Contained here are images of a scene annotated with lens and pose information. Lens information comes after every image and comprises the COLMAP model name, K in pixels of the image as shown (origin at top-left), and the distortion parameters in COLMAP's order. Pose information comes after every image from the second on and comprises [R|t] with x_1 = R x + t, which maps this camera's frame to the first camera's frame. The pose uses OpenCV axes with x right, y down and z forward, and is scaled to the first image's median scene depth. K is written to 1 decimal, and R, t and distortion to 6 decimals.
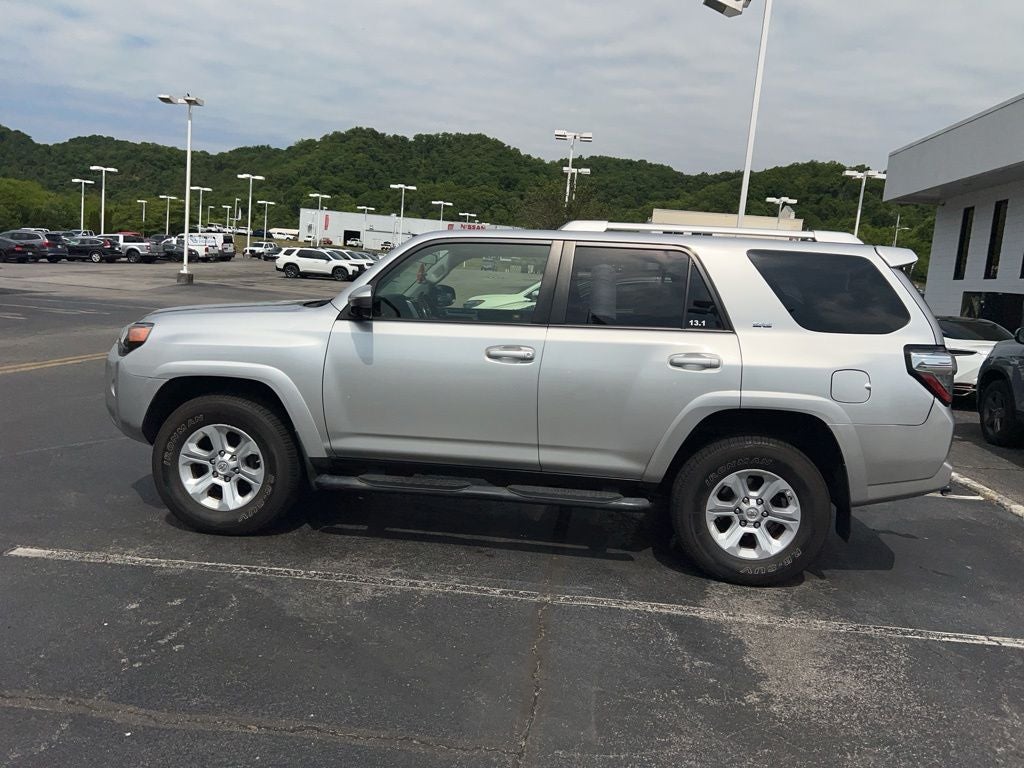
lens RADIAL K [[767.1, 0, 525.9], [0, 767.1, 370.2], [0, 0, 1]] dist [0.043348, -0.046957]
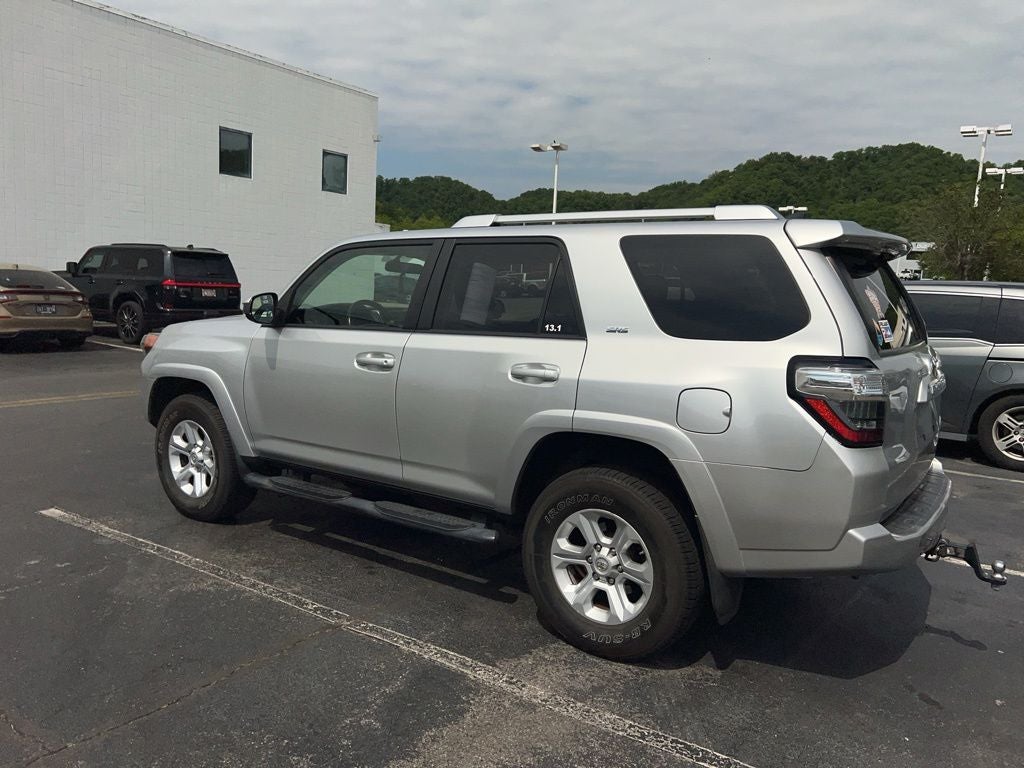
lens RADIAL K [[767.1, 0, 527.4], [0, 767.1, 381.4], [0, 0, 1]] dist [0.043348, -0.046957]
pose [[0.872939, 0.027426, -0.487057, 0.606615], [-0.038213, 0.999195, -0.012223, 0.008191], [0.486330, 0.029281, 0.873284, 0.260329]]
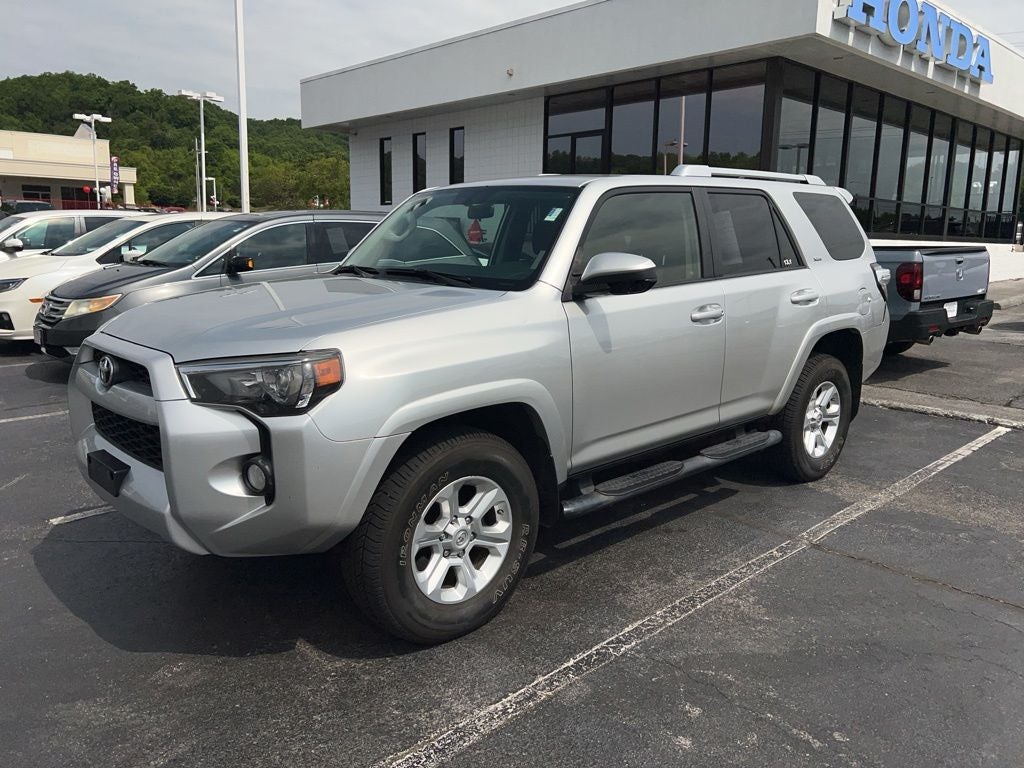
lens RADIAL K [[771.4, 0, 514.9], [0, 771.4, 384.7], [0, 0, 1]] dist [0.034030, -0.031523]
pose [[0.671898, -0.203697, 0.712082, -0.858047], [0.123457, 0.978788, 0.163500, -0.118977], [-0.730282, -0.021944, 0.682794, 0.526493]]
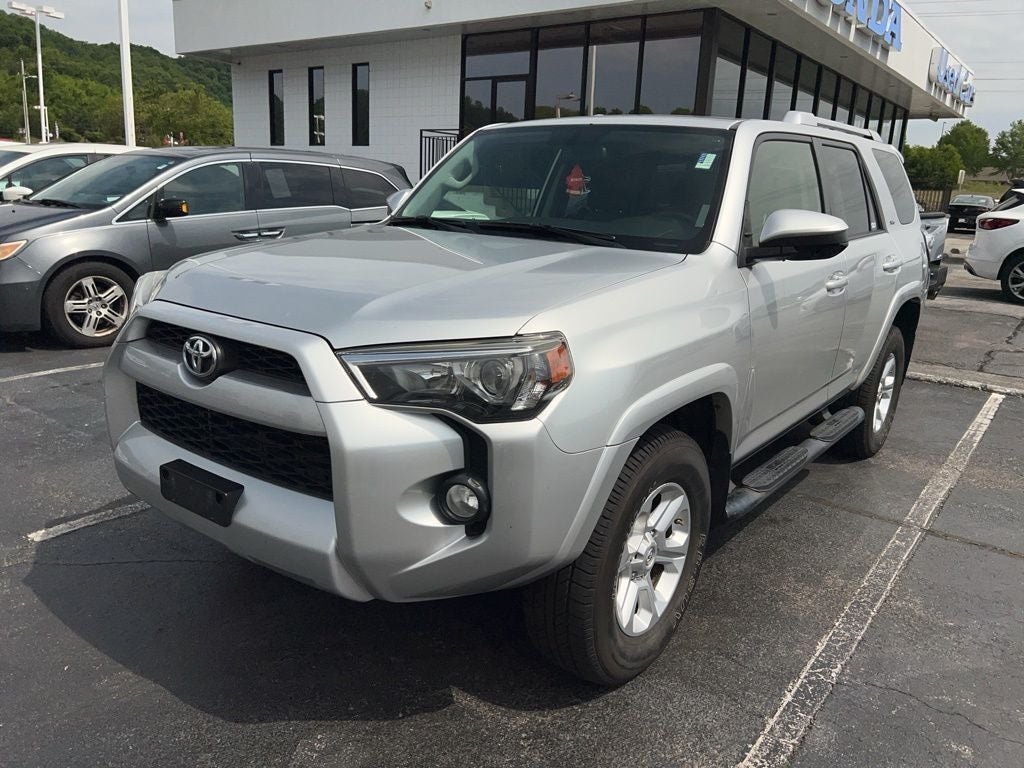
lens RADIAL K [[771.4, 0, 523.9], [0, 771.4, 402.6], [0, 0, 1]] dist [0.034030, -0.031523]
pose [[0.539241, -0.267866, 0.798415, -0.904377], [0.092590, 0.961176, 0.259937, -0.145397], [-0.837046, -0.066243, 0.543108, 0.814993]]
